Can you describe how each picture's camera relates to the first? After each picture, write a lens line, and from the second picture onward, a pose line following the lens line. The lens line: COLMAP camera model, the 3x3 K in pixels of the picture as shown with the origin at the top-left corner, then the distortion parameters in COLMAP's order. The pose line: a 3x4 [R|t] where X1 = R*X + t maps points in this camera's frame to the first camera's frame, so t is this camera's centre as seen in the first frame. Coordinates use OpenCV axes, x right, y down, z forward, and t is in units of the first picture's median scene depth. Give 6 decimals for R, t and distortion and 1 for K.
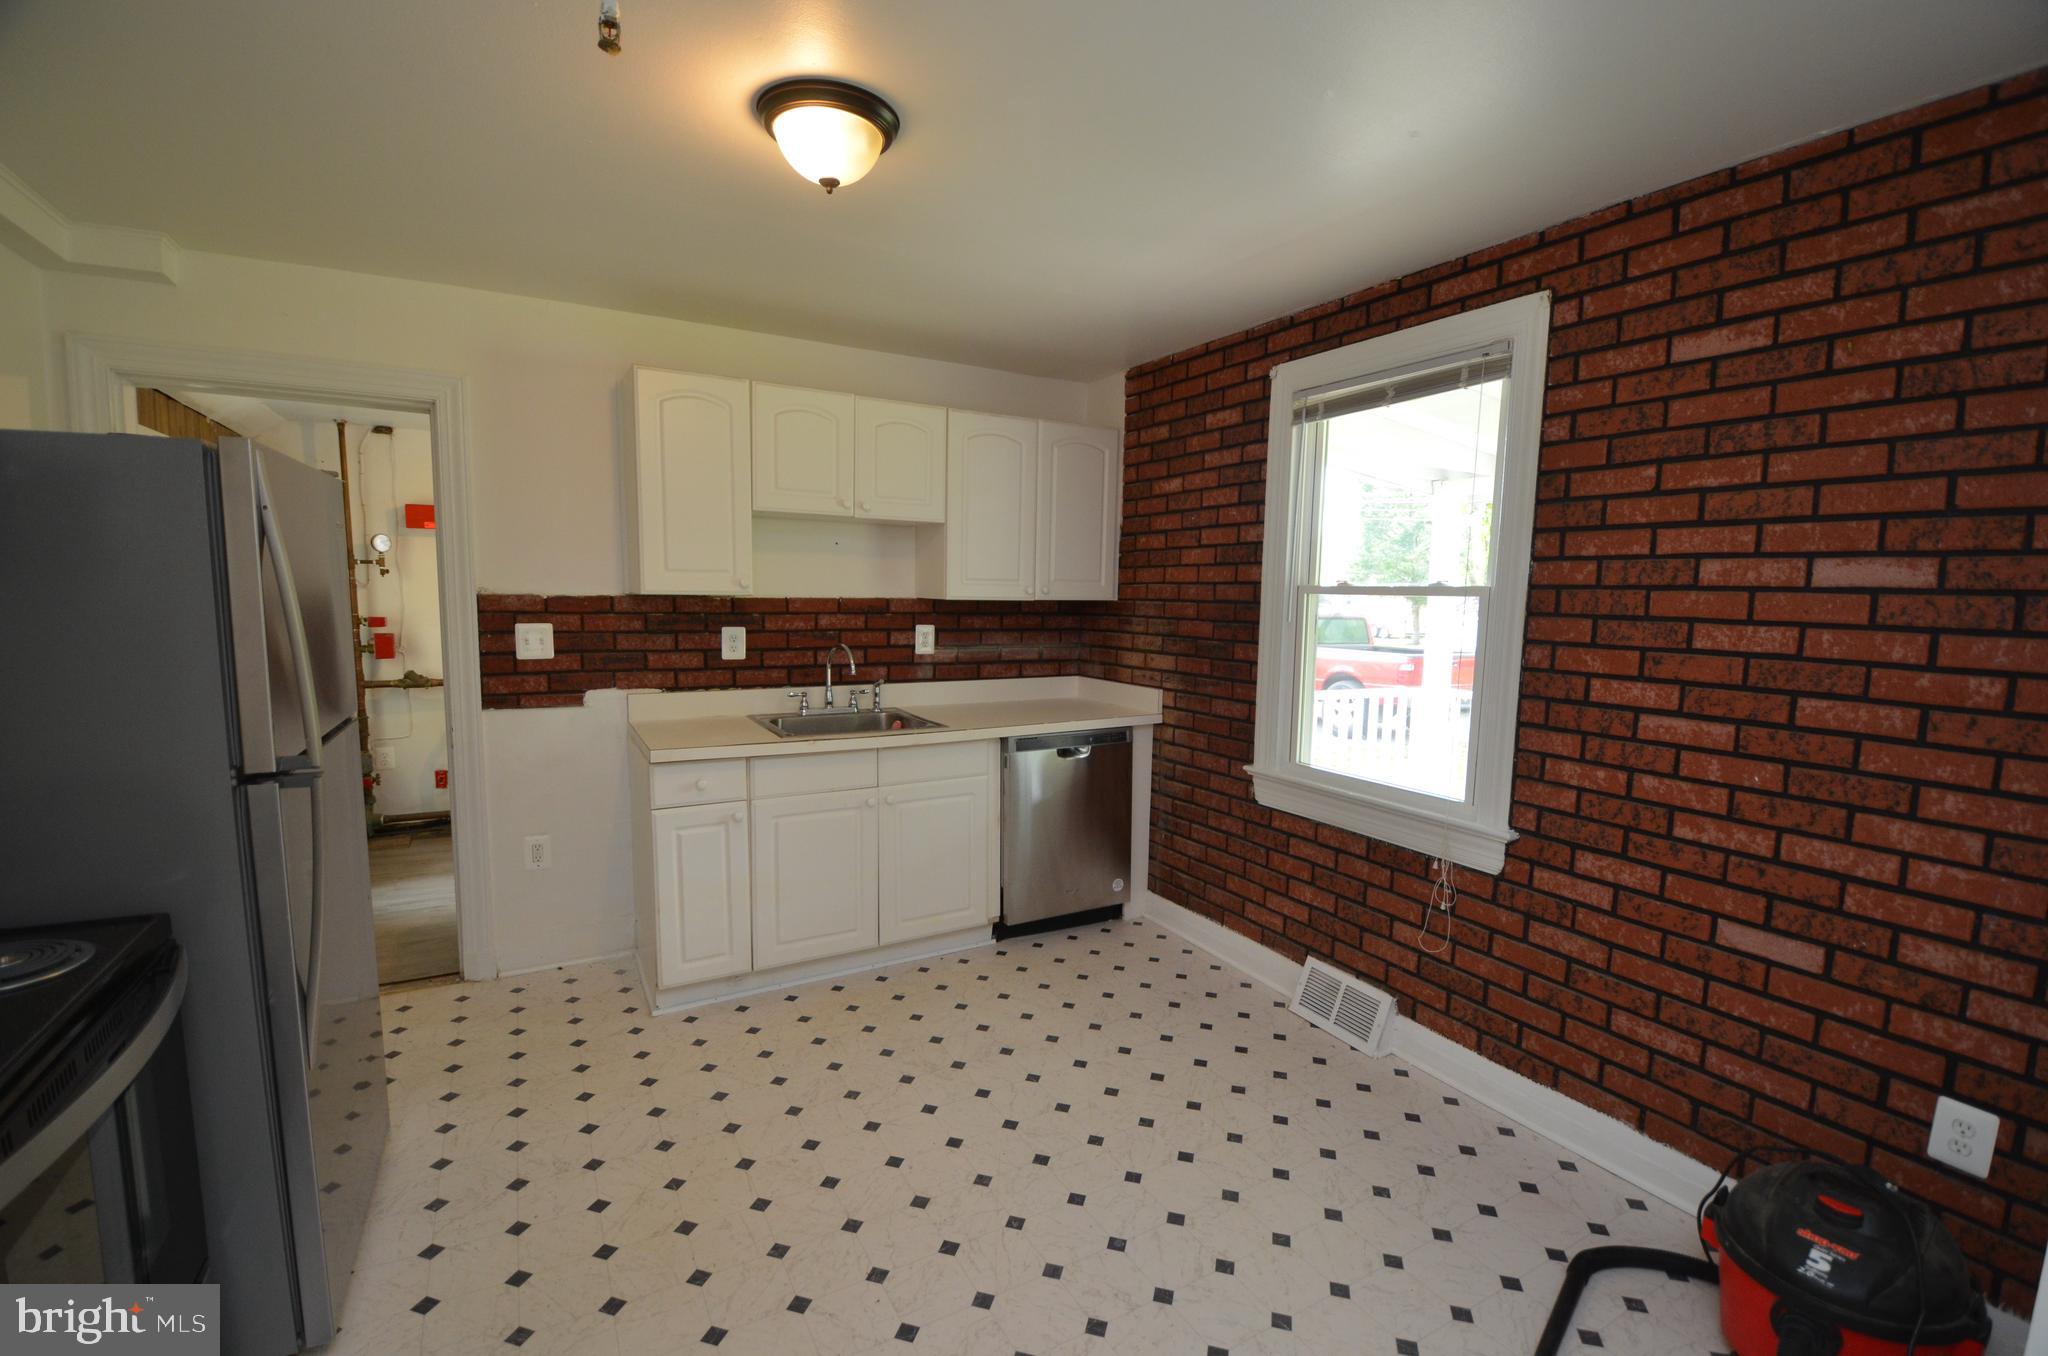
lens RADIAL K [[896.5, 0, 1017.9], [0, 896.5, 684.5], [0, 0, 1]] dist [0.000785, -0.000060]
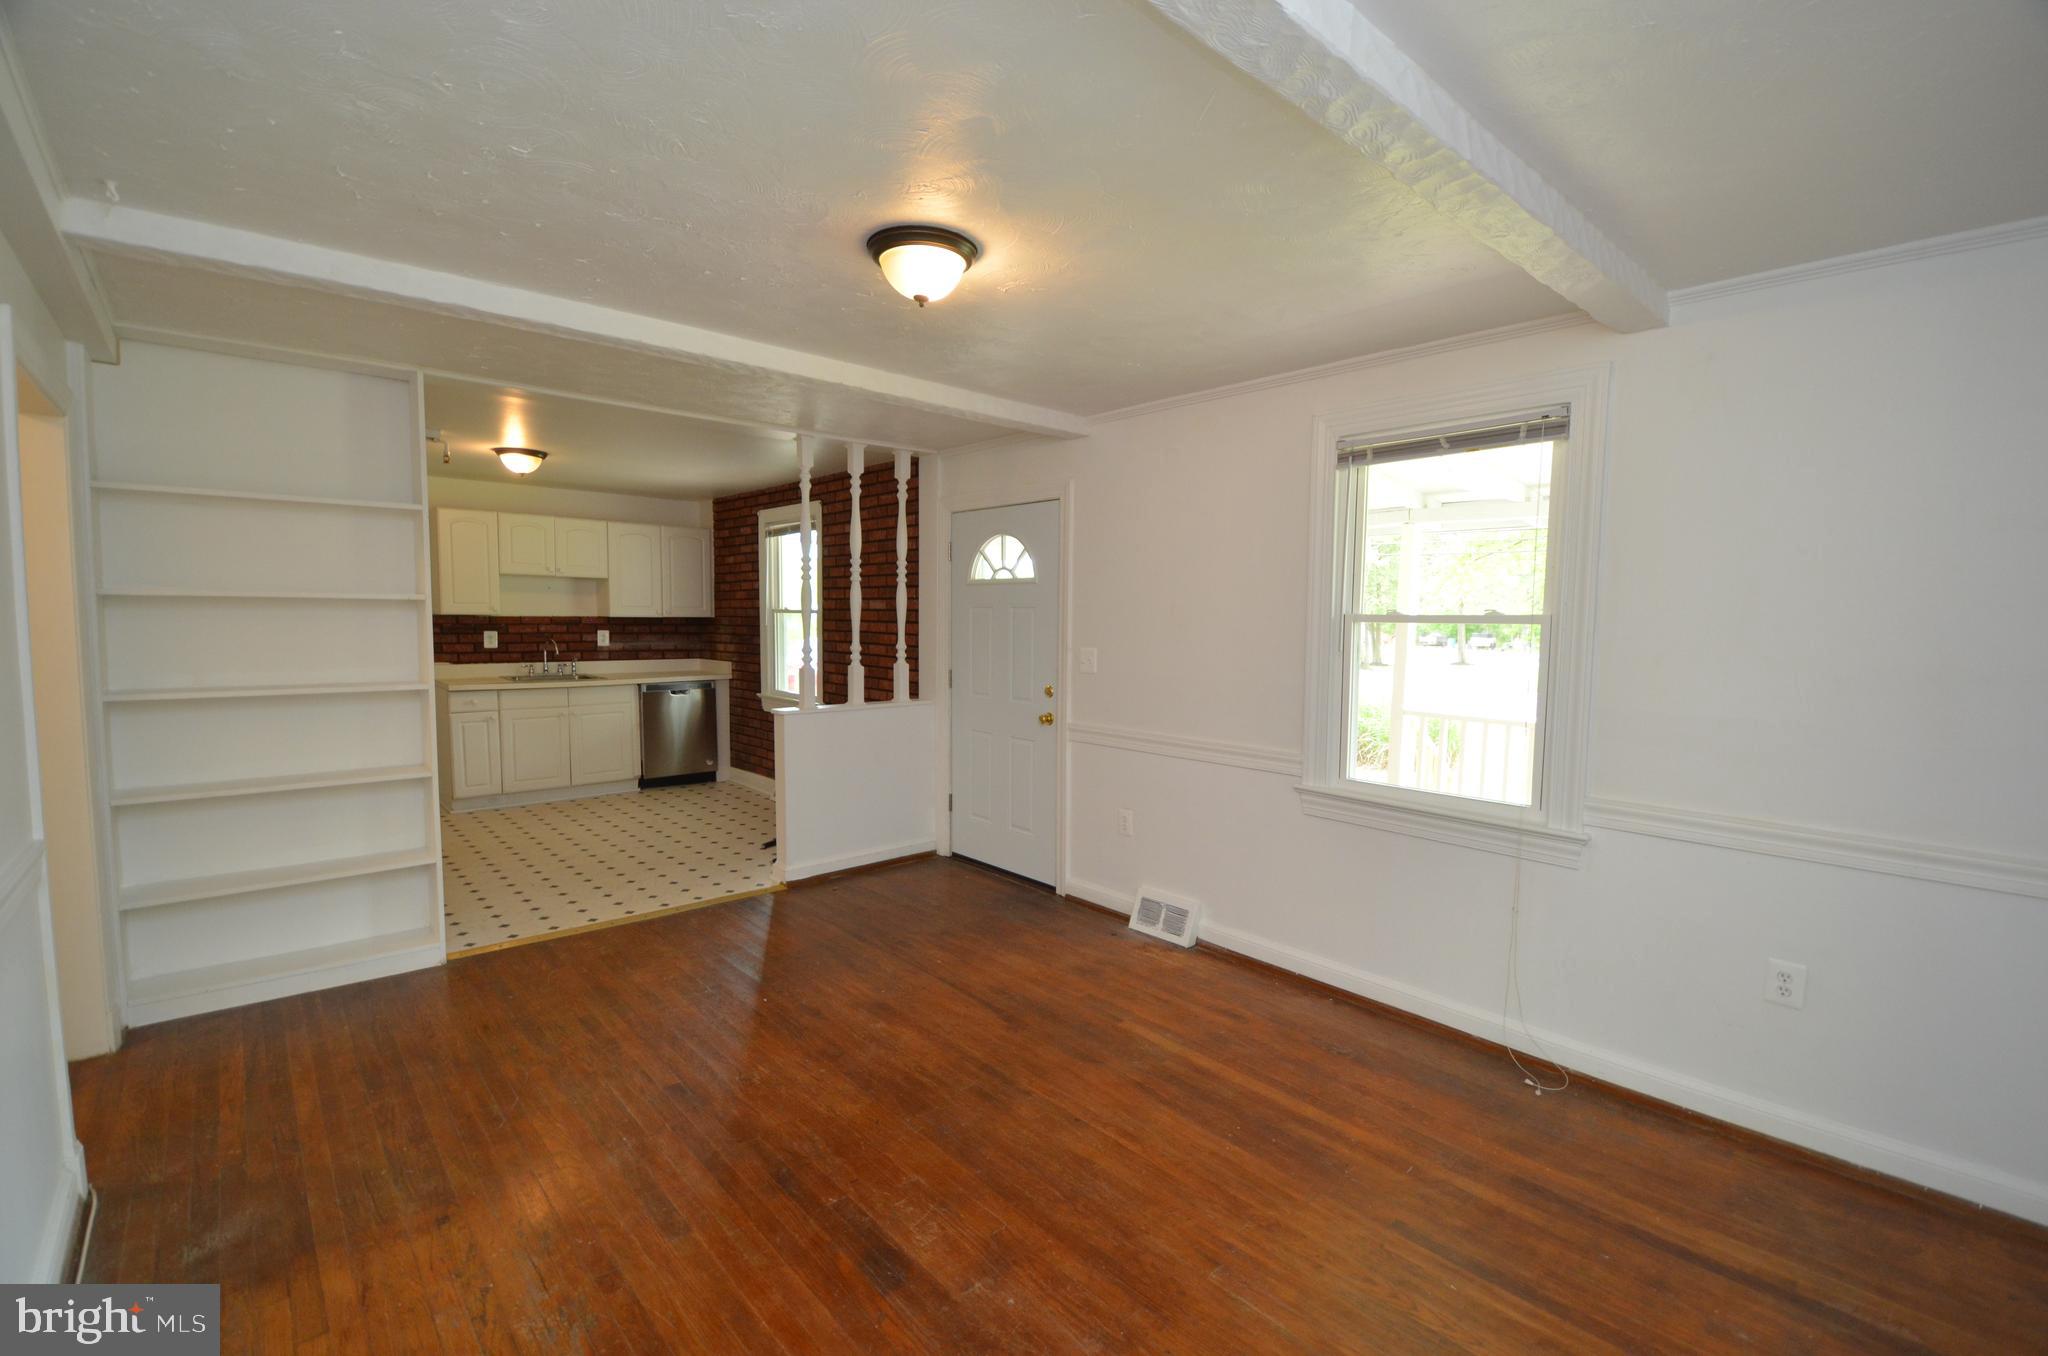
lens RADIAL K [[896.5, 0, 1032.4], [0, 896.5, 684.6], [0, 0, 1]] dist [0.000785, -0.000060]
pose [[0.974158, -0.023397, 0.224654, 0.376772], [0.028959, 0.999349, -0.021498, 0.122840], [-0.224005, 0.027449, 0.974201, -1.121801]]
